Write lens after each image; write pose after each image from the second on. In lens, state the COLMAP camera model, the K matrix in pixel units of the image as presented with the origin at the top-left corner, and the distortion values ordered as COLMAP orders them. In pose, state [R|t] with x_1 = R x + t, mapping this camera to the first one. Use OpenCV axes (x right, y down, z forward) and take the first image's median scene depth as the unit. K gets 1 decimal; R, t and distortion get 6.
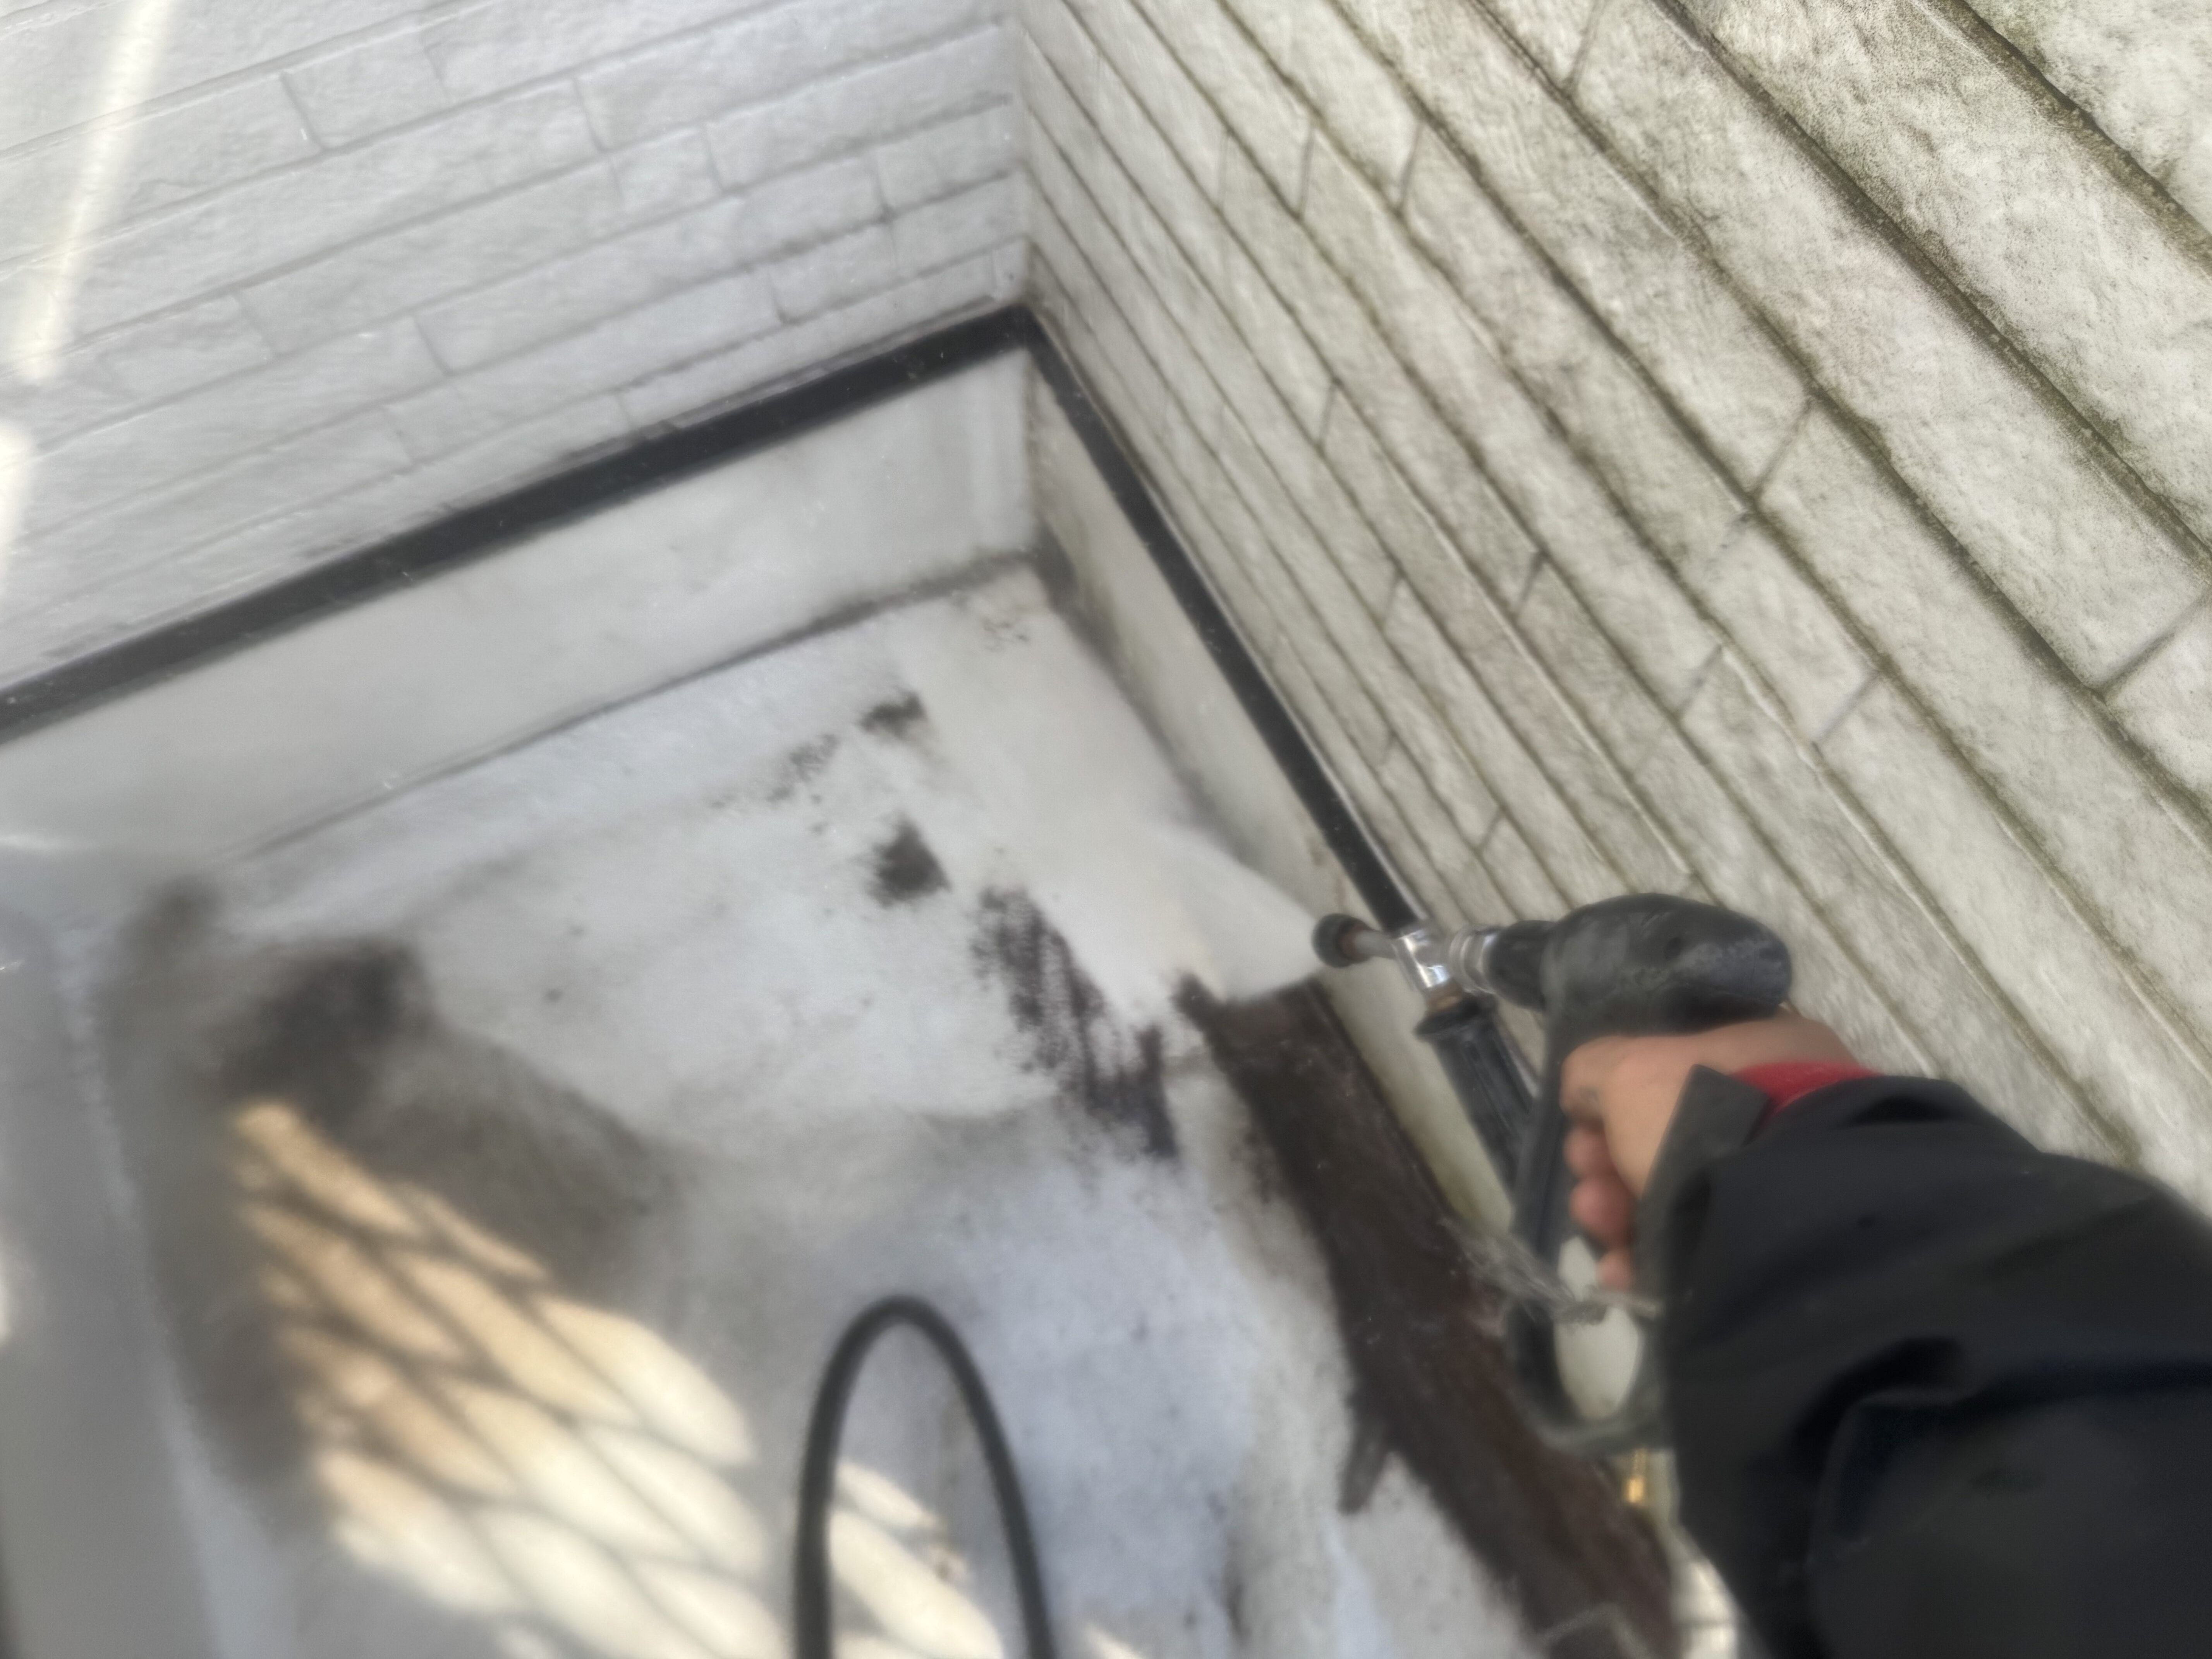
lens RADIAL K [[1586.6, 0, 1110.2], [0, 1586.6, 784.5], [0, 0, 1]] dist [0.022139, -0.035586]
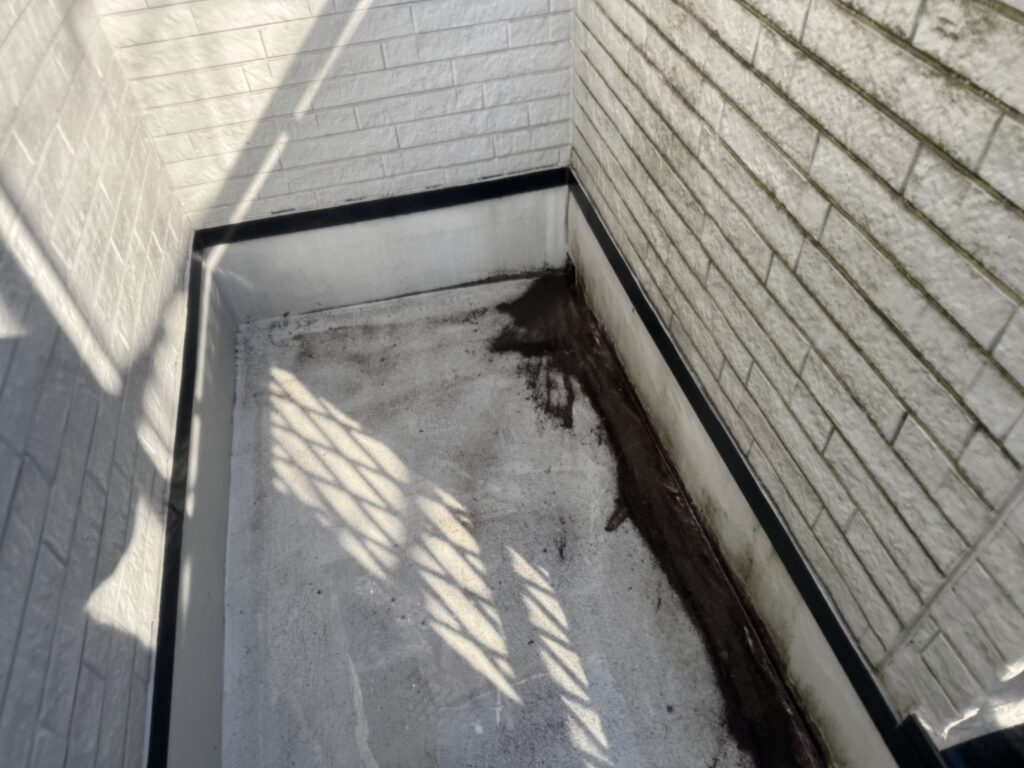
lens RADIAL K [[734.5, 0, 514.3], [0, 734.5, 390.9], [0, 0, 1]] dist [0.022139, -0.035586]
pose [[0.971642, 0.133239, -0.195343, 0.211175], [-0.186645, 0.939371, -0.287656, 0.634307], [0.145172, 0.315958, 0.937601, -0.307669]]
